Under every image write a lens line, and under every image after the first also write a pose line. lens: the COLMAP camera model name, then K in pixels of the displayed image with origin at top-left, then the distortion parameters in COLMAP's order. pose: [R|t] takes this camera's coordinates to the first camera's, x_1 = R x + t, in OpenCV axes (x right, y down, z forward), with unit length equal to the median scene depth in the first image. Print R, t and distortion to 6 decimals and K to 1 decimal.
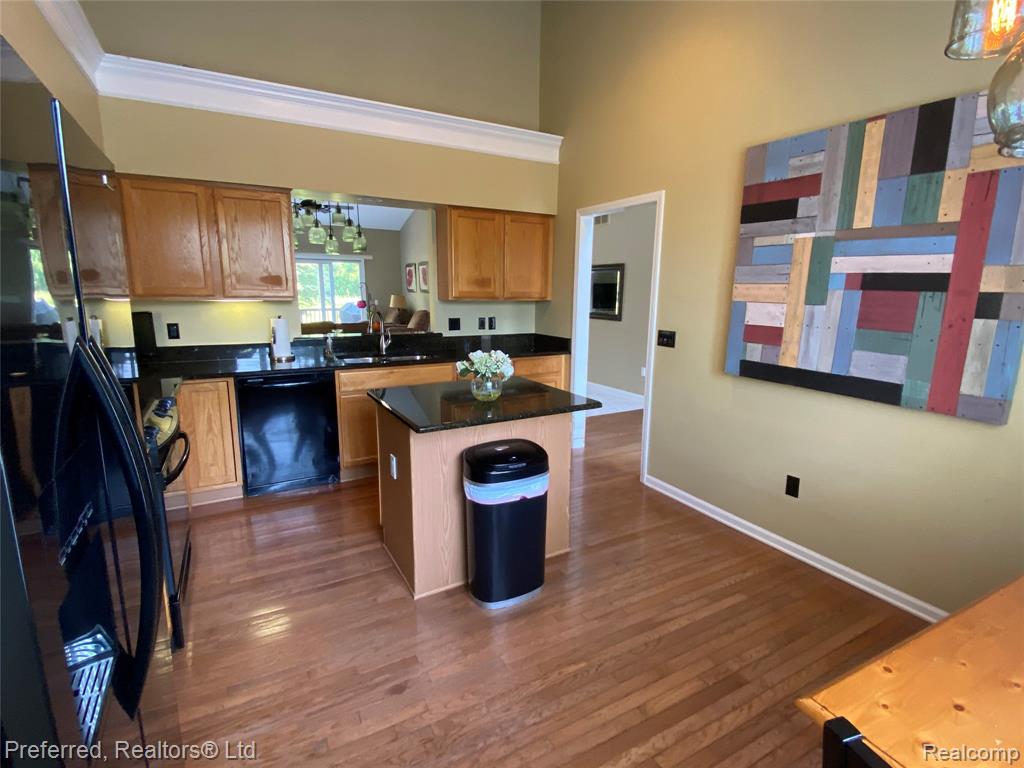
lens RADIAL K [[491.8, 0, 512.0], [0, 491.8, 384.0], [0, 0, 1]] dist [0.002810, -0.000195]
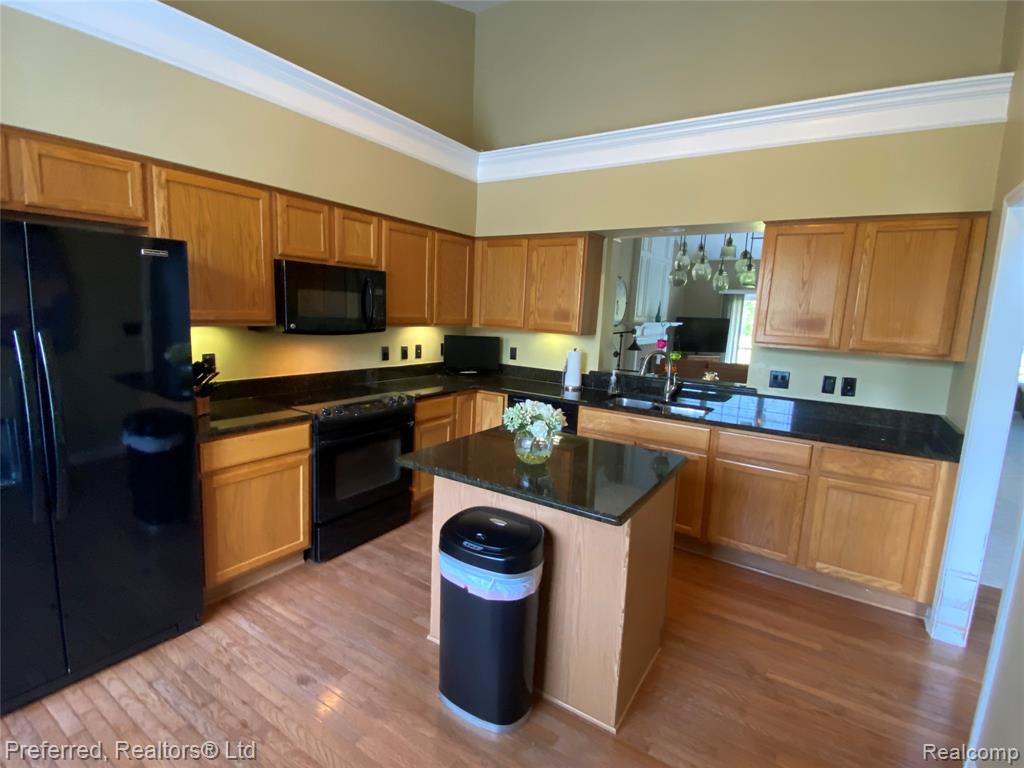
lens RADIAL K [[491.8, 0, 512.0], [0, 491.8, 384.0], [0, 0, 1]] dist [0.002810, -0.000195]
pose [[0.478868, 0.138903, -0.866828, 0.428849], [-0.203239, 0.978119, 0.044461, -0.086153], [0.854037, 0.154882, 0.496620, 0.374817]]
